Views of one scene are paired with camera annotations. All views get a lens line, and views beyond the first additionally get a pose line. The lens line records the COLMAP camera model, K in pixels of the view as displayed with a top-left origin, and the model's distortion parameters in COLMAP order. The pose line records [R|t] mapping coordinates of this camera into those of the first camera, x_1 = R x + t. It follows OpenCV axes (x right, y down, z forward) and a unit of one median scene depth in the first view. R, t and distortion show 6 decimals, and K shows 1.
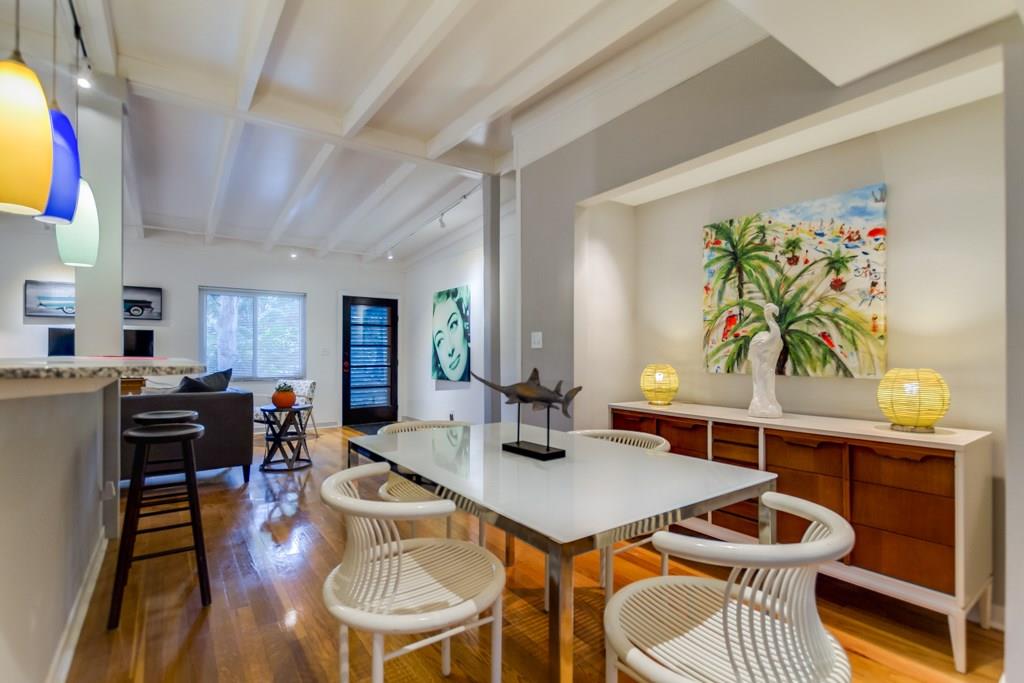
lens RADIAL K [[476.0, 0, 512.9], [0, 476.0, 348.5], [0, 0, 1]] dist [0.011213, -0.005229]
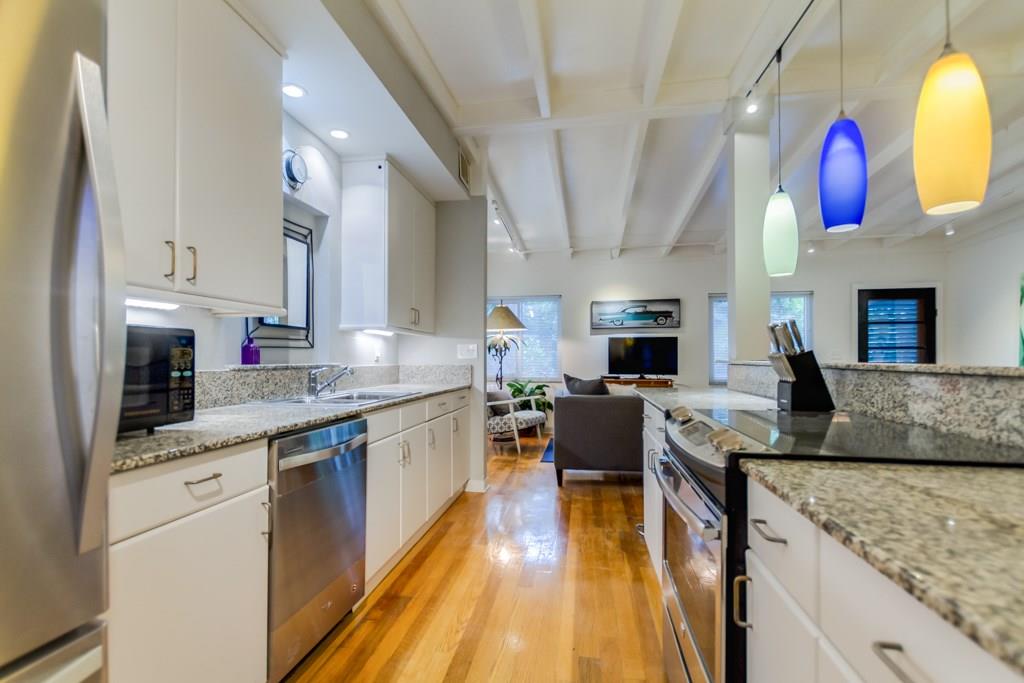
lens RADIAL K [[476.0, 0, 502.6], [0, 476.0, 355.7], [0, 0, 1]] dist [0.011213, -0.005229]
pose [[0.696111, -0.004511, -0.717920, -0.500217], [0.009193, 0.999954, 0.002631, -0.000940], [0.717875, -0.008431, 0.696121, -0.155580]]
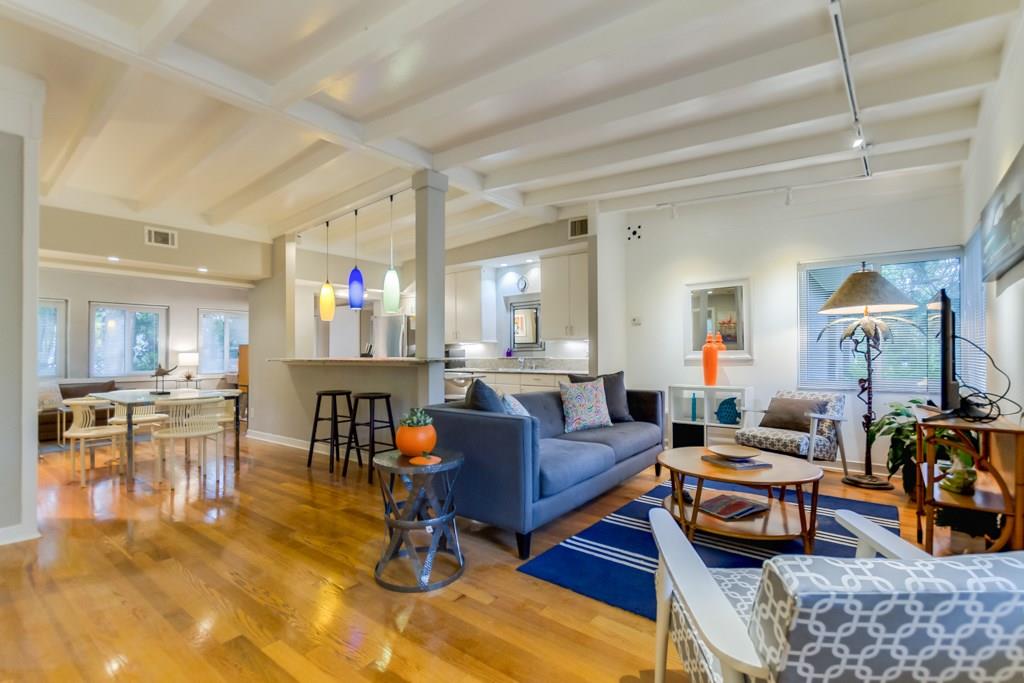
lens RADIAL K [[476.0, 0, 521.1], [0, 476.0, 346.7], [0, 0, 1]] dist [0.011213, -0.005229]
pose [[-0.958450, 0.000081, -0.285261, -0.743455], [0.008081, 0.999606, -0.026865, 0.026892], [0.285147, -0.028054, -0.958073, 2.680539]]
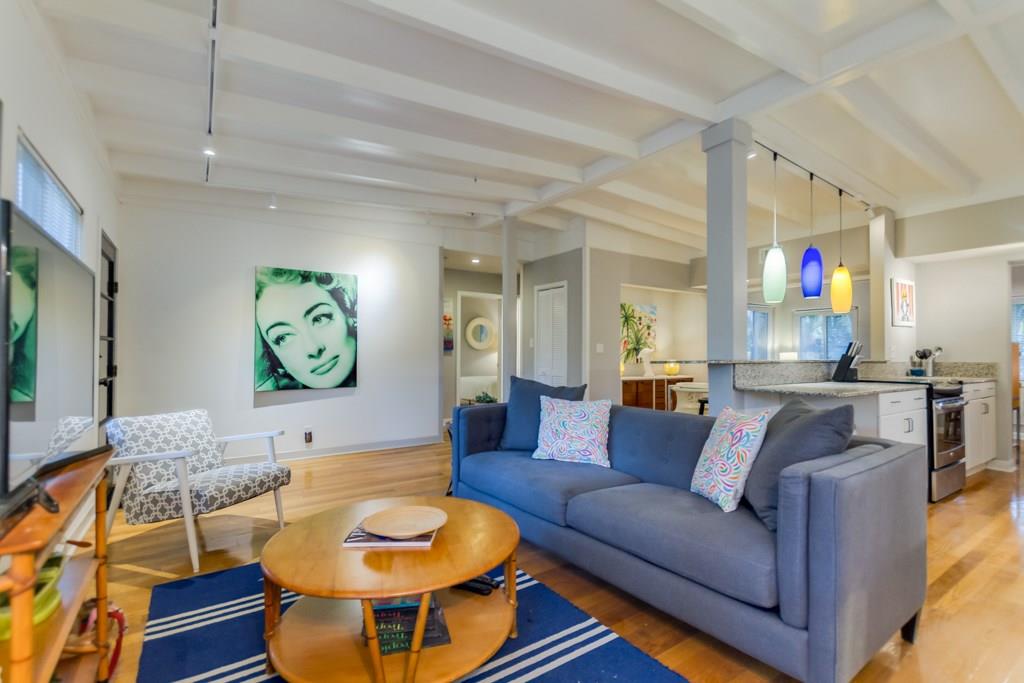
lens RADIAL K [[476.0, 0, 507.6], [0, 476.0, 347.0], [0, 0, 1]] dist [0.011213, -0.005229]
pose [[0.028486, 0.014203, 0.999493, -2.184552], [-0.015474, 0.999786, -0.013766, 0.010348], [-0.999474, -0.015074, 0.028700, 1.601865]]
